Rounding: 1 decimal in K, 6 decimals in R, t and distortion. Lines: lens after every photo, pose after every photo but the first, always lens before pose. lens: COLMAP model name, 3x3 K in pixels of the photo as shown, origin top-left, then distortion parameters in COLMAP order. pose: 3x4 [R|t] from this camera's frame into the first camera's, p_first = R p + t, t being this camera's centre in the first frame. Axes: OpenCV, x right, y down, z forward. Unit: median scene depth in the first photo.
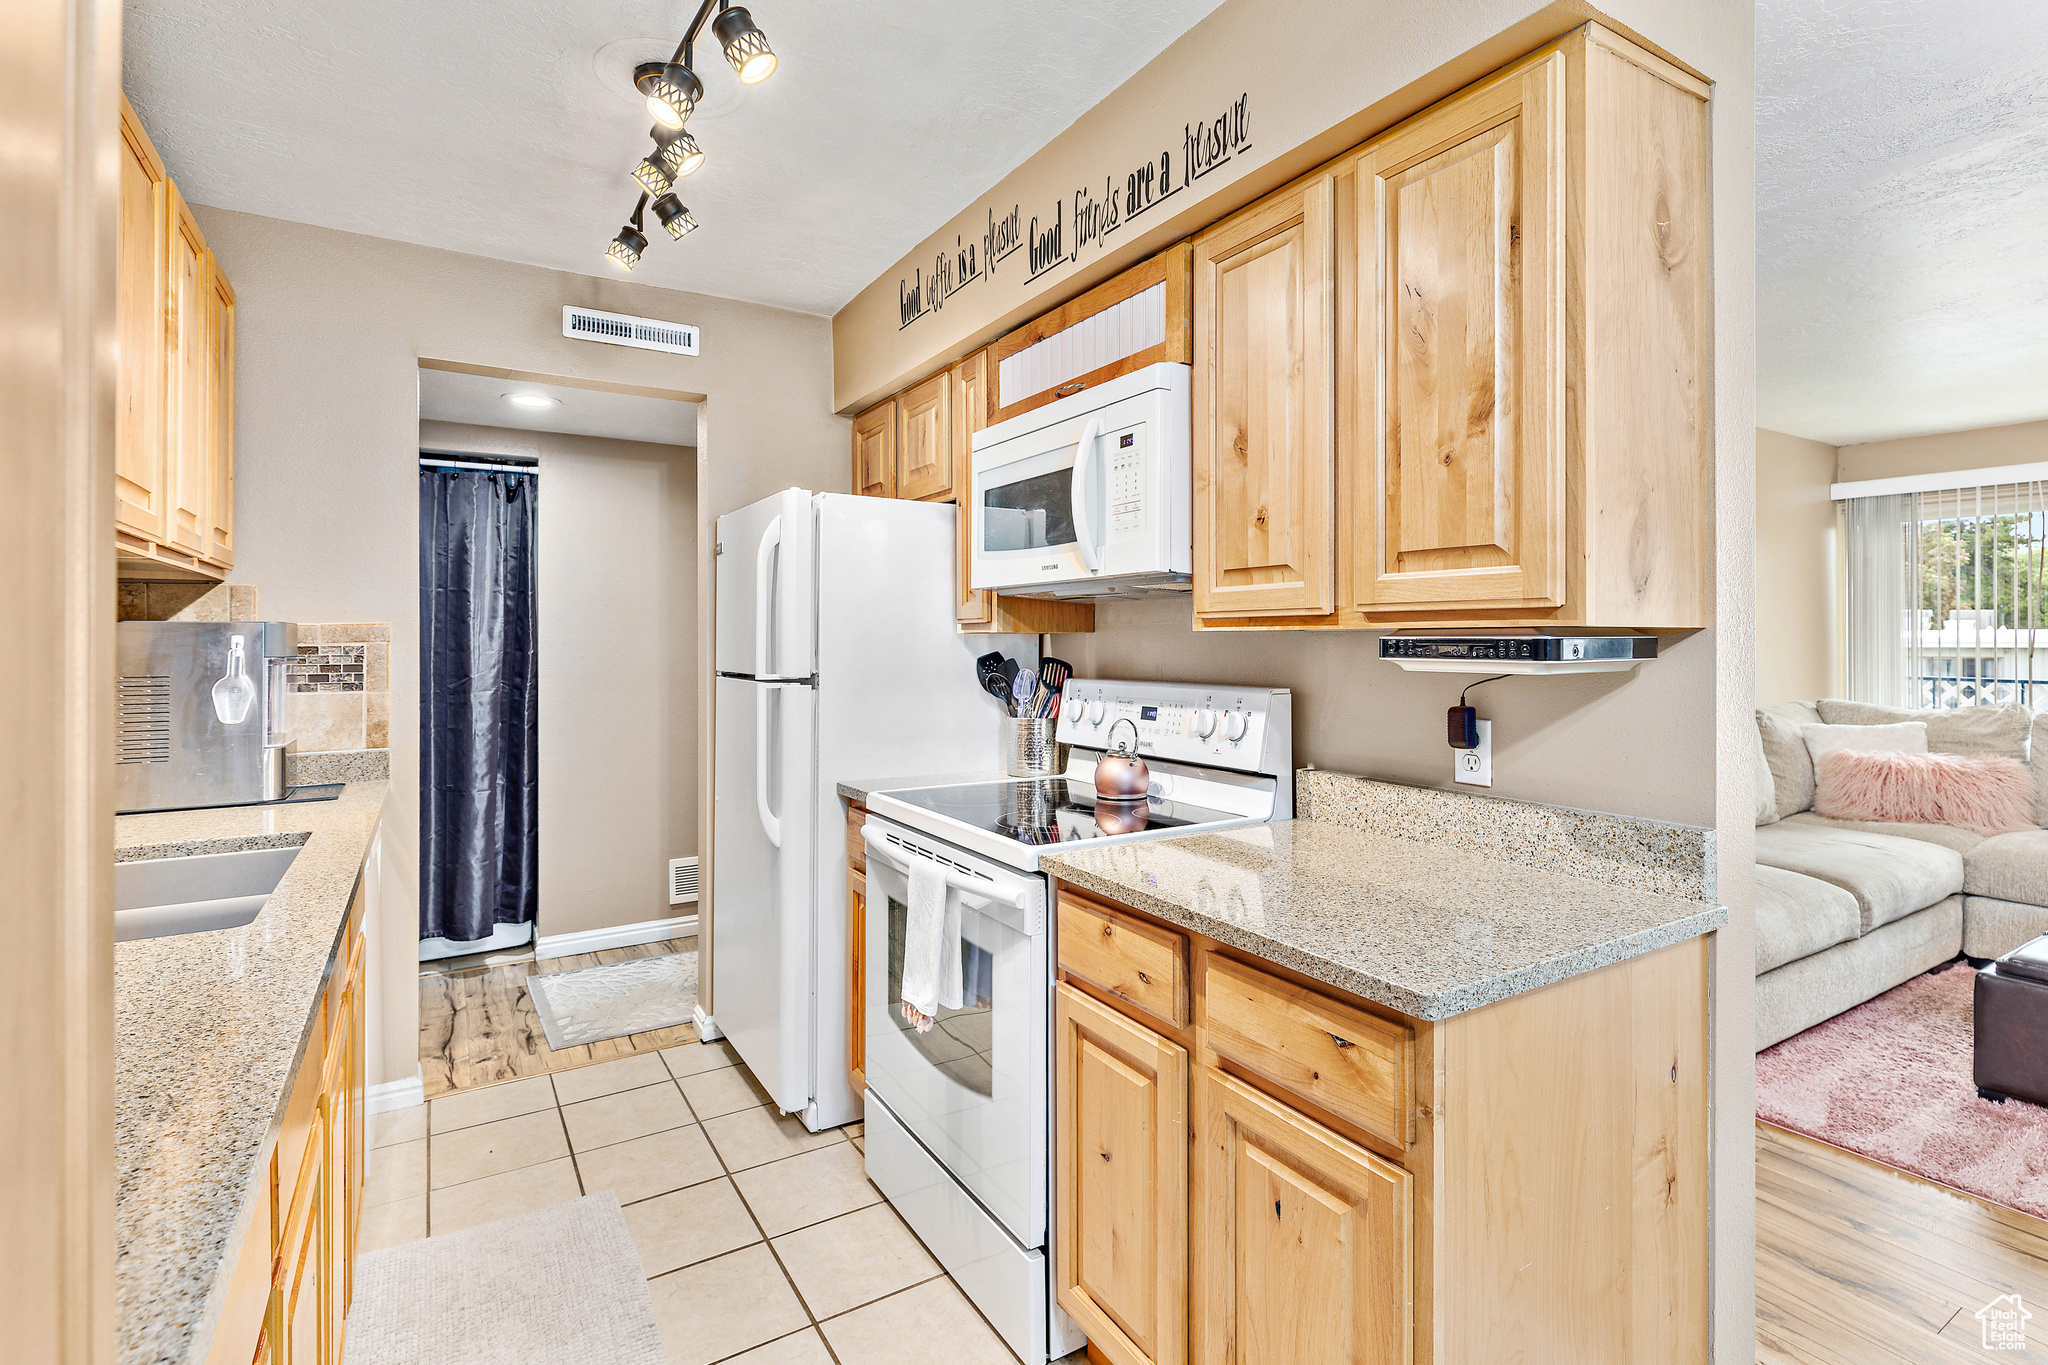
lens RADIAL K [[974.8, 0, 1056.0], [0, 974.8, 633.8], [0, 0, 1]] dist [-0.002407, 0.000383]
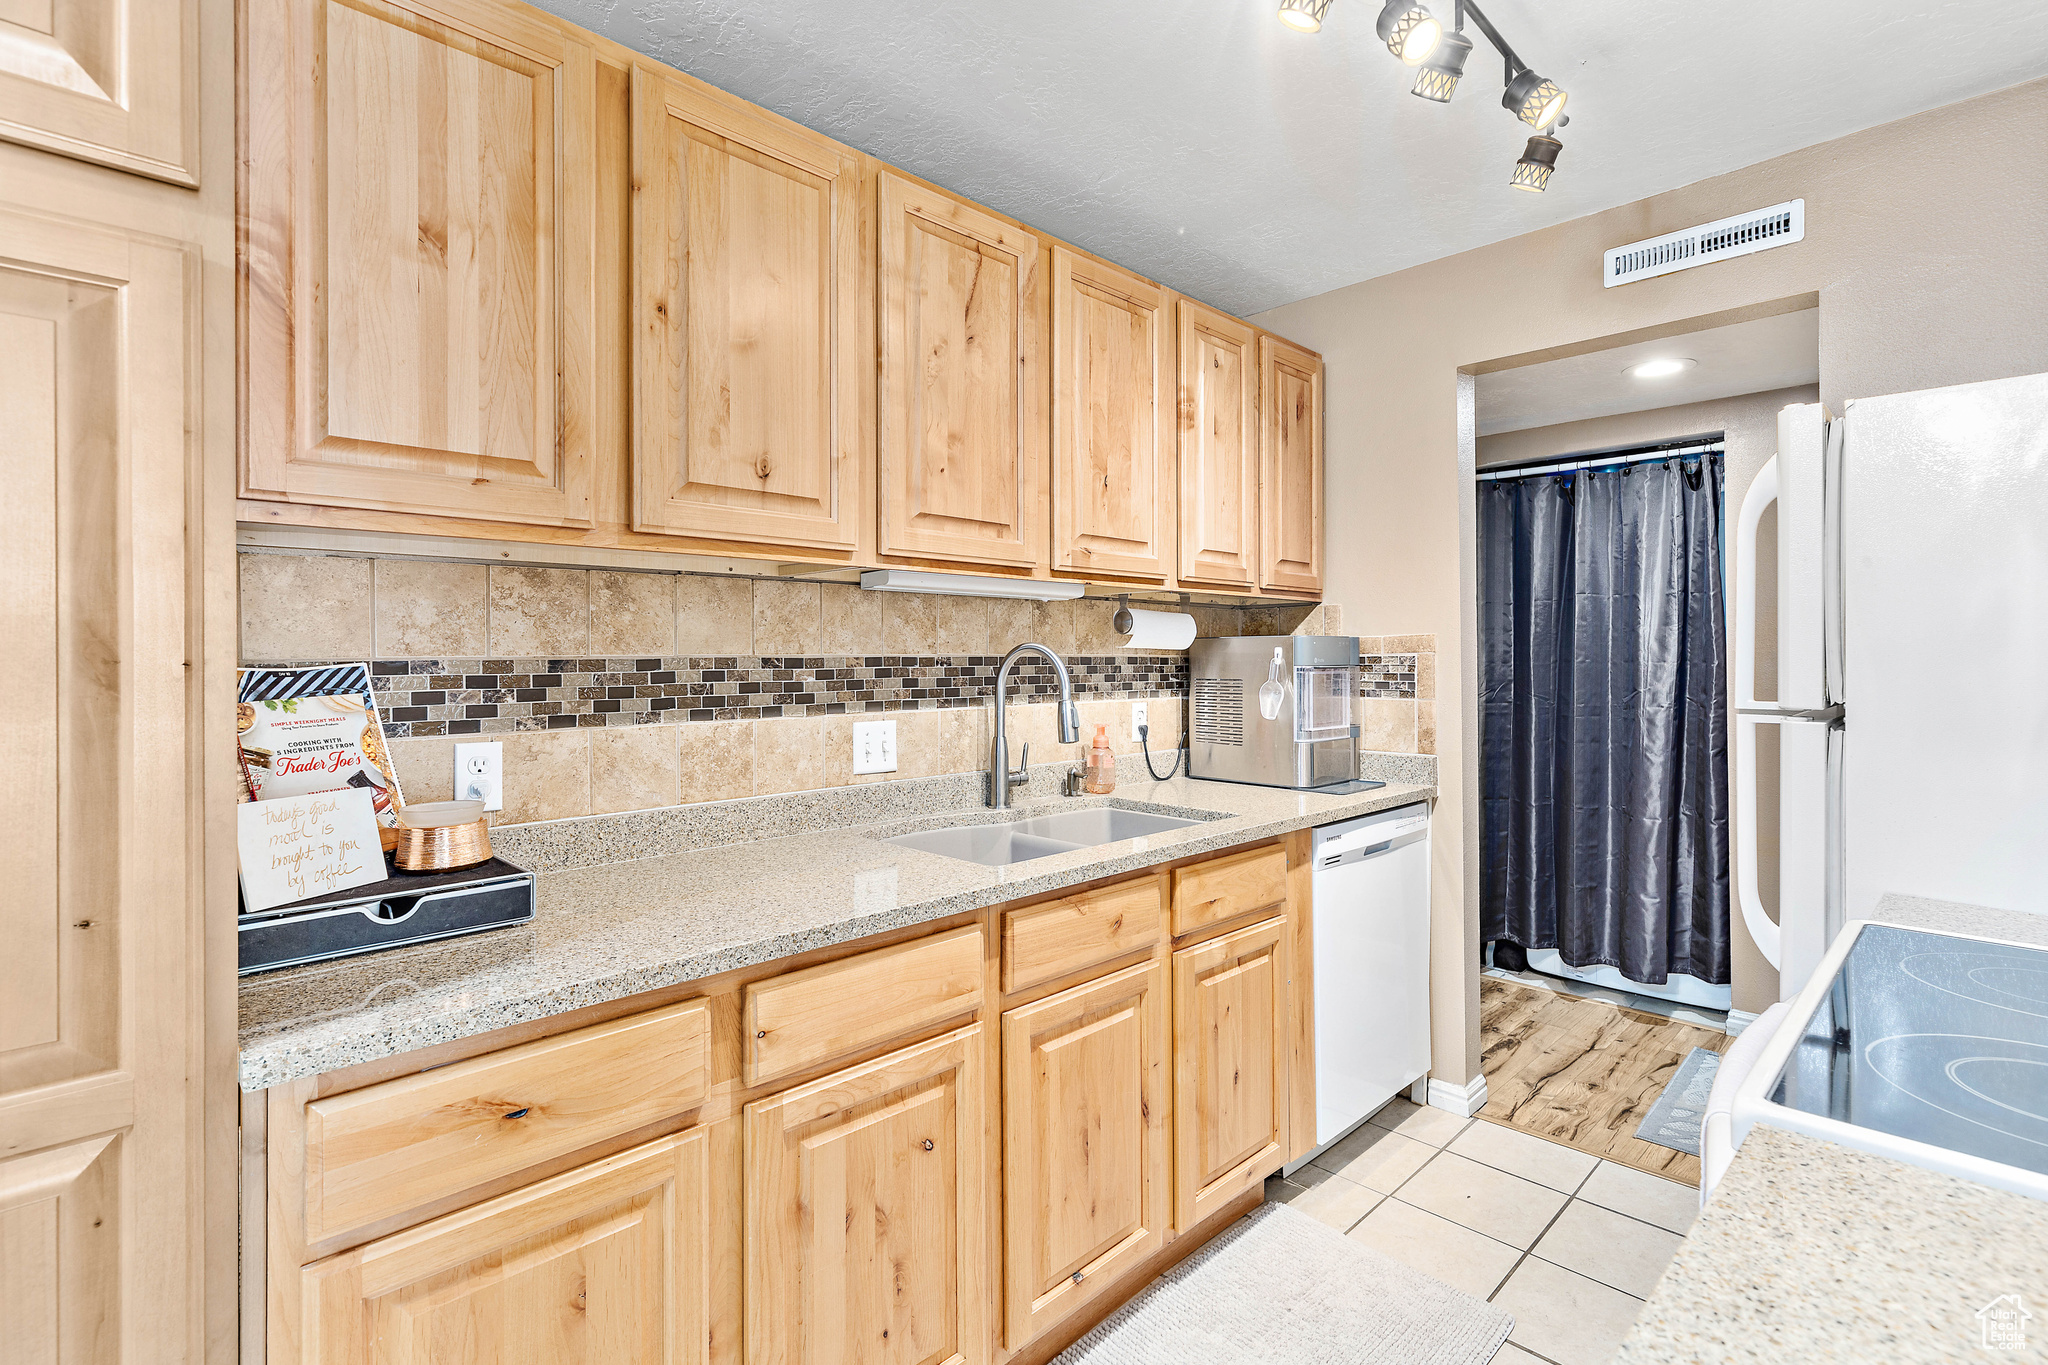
lens RADIAL K [[962.7, 0, 1039.5], [0, 962.7, 650.3], [0, 0, 1]] dist [0.009086, -0.001184]
pose [[0.215617, -0.003193, -0.976473, 0.185175], [0.009807, 0.999951, -0.001105, 0.002742], [0.976429, -0.009338, 0.215638, 0.310477]]
